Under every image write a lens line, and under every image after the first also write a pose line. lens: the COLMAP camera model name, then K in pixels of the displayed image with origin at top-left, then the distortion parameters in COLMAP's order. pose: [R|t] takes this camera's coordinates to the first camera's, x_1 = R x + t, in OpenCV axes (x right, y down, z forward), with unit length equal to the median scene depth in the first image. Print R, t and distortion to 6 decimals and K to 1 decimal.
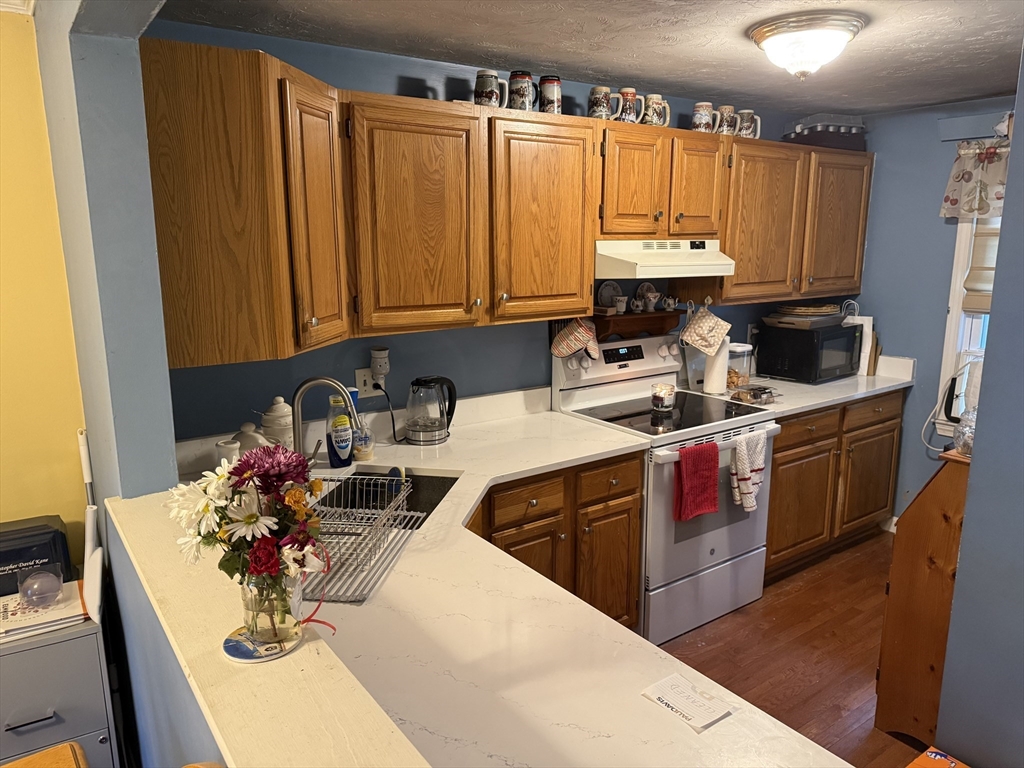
lens RADIAL K [[724.4, 0, 512.2], [0, 724.4, 381.3], [0, 0, 1]] dist [0.033836, -0.025365]
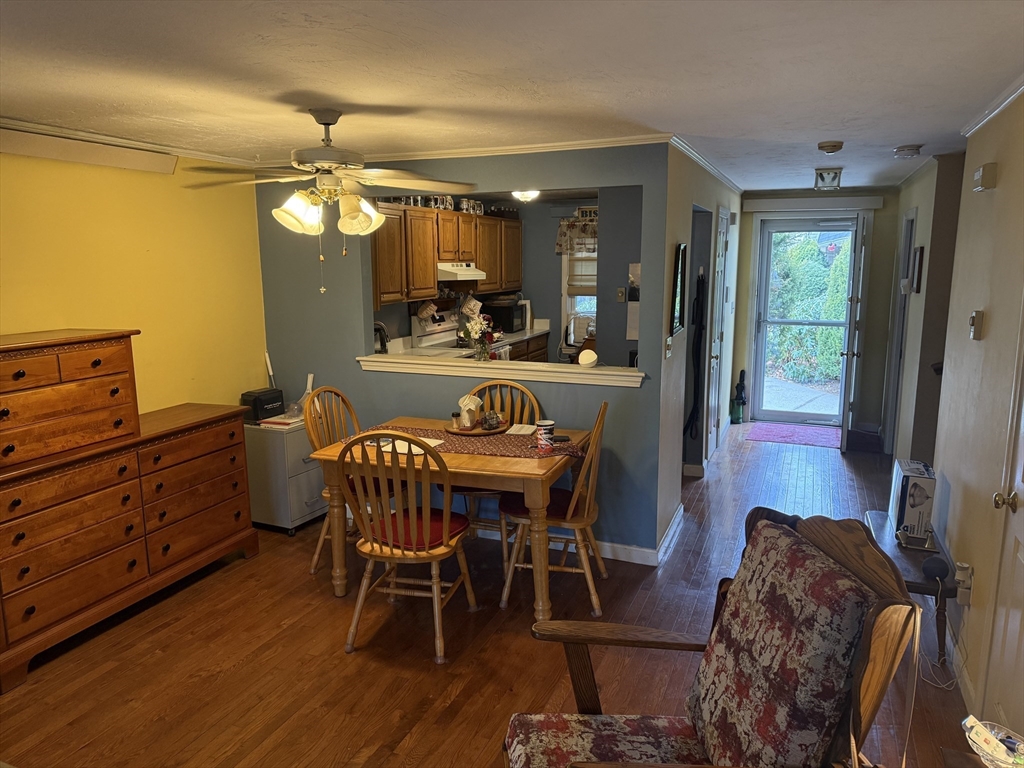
lens RADIAL K [[724.4, 0, 512.0], [0, 724.4, 386.1], [0, 0, 1]] dist [0.033836, -0.025365]
pose [[0.851207, -0.094779, 0.516201, -0.754476], [0.107003, 0.994240, 0.006106, 0.162663], [-0.513806, 0.050038, 0.856446, -0.852477]]
